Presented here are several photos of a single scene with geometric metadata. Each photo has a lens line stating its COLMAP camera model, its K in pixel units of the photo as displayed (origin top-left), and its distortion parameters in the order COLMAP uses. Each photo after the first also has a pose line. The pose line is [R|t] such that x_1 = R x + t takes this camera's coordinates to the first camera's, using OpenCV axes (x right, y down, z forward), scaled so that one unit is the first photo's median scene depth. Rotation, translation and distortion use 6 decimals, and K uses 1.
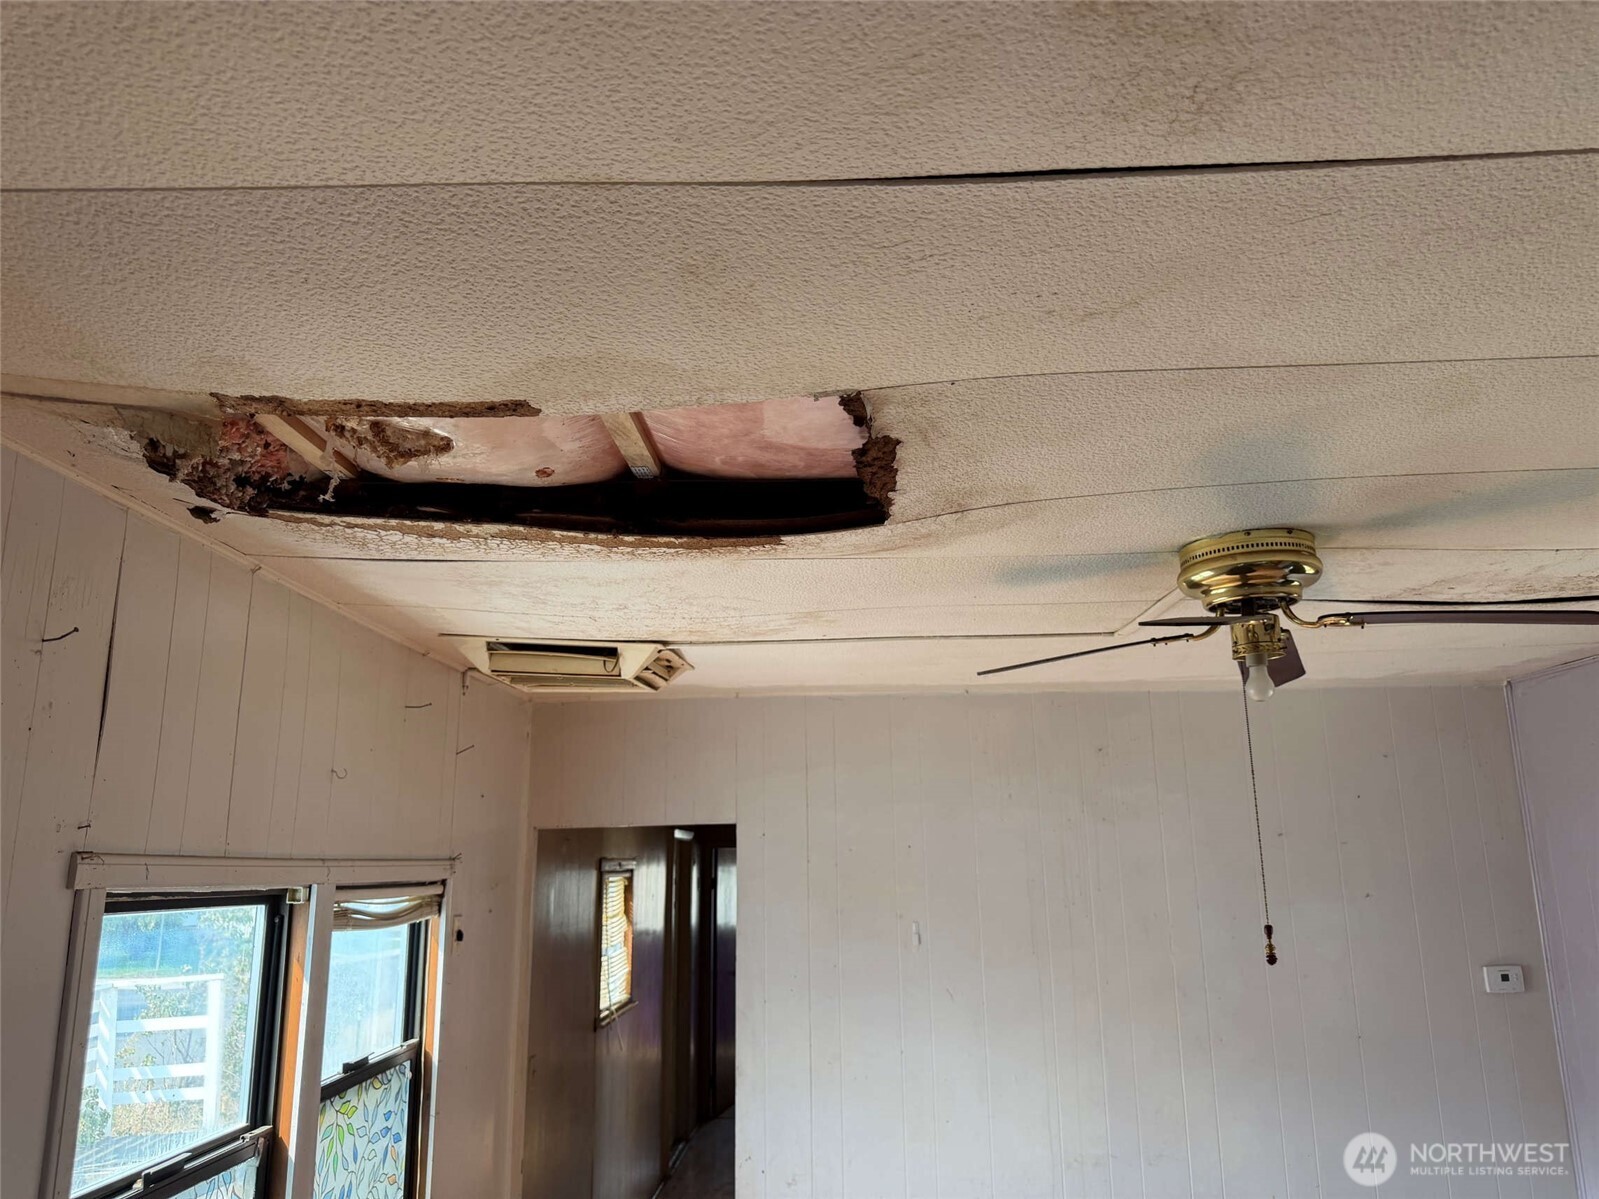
lens RADIAL K [[1104.2, 0, 796.7], [0, 1104.2, 600.0], [0, 0, 1]] dist [0.068391, -0.086387]
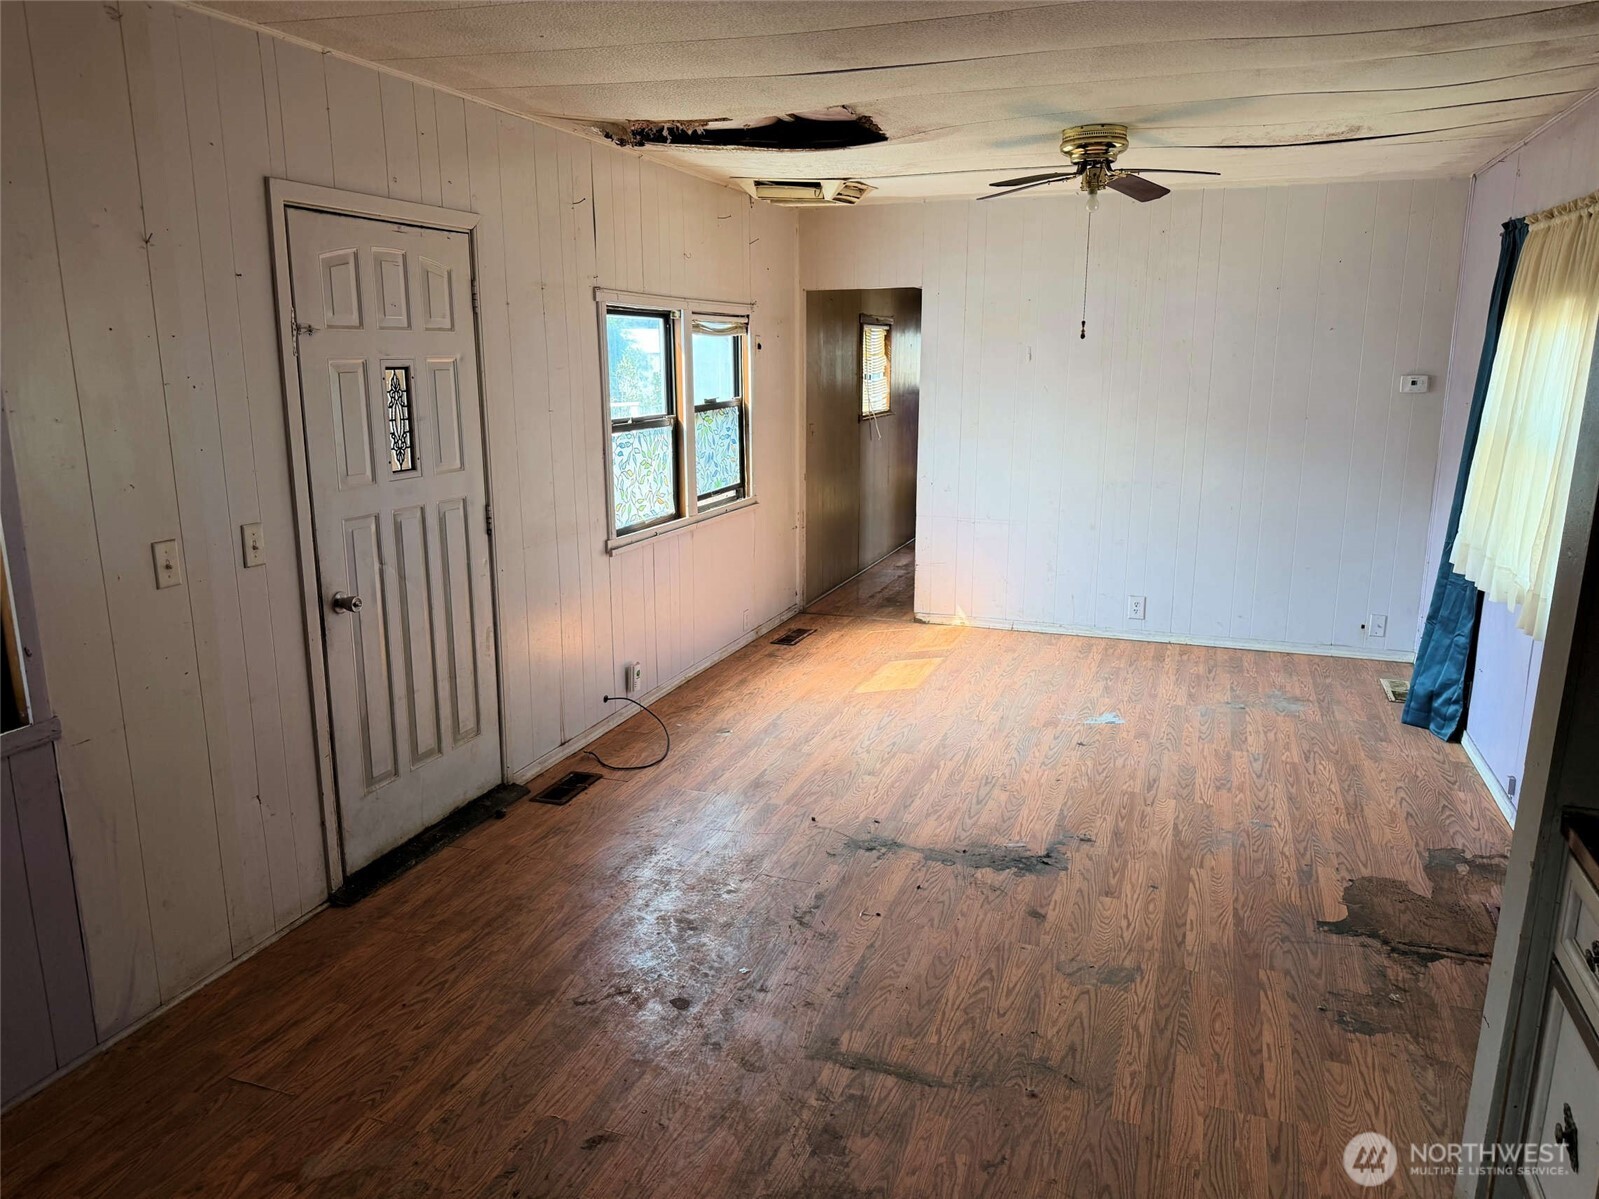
lens RADIAL K [[1104.2, 0, 793.2], [0, 1104.2, 594.8], [0, 0, 1]] dist [0.068391, -0.086387]
pose [[0.951662, 0.079187, -0.296763, 0.397602], [0.058561, 0.901690, 0.428399, -0.134425], [0.301512, -0.425070, 0.853467, -0.877412]]
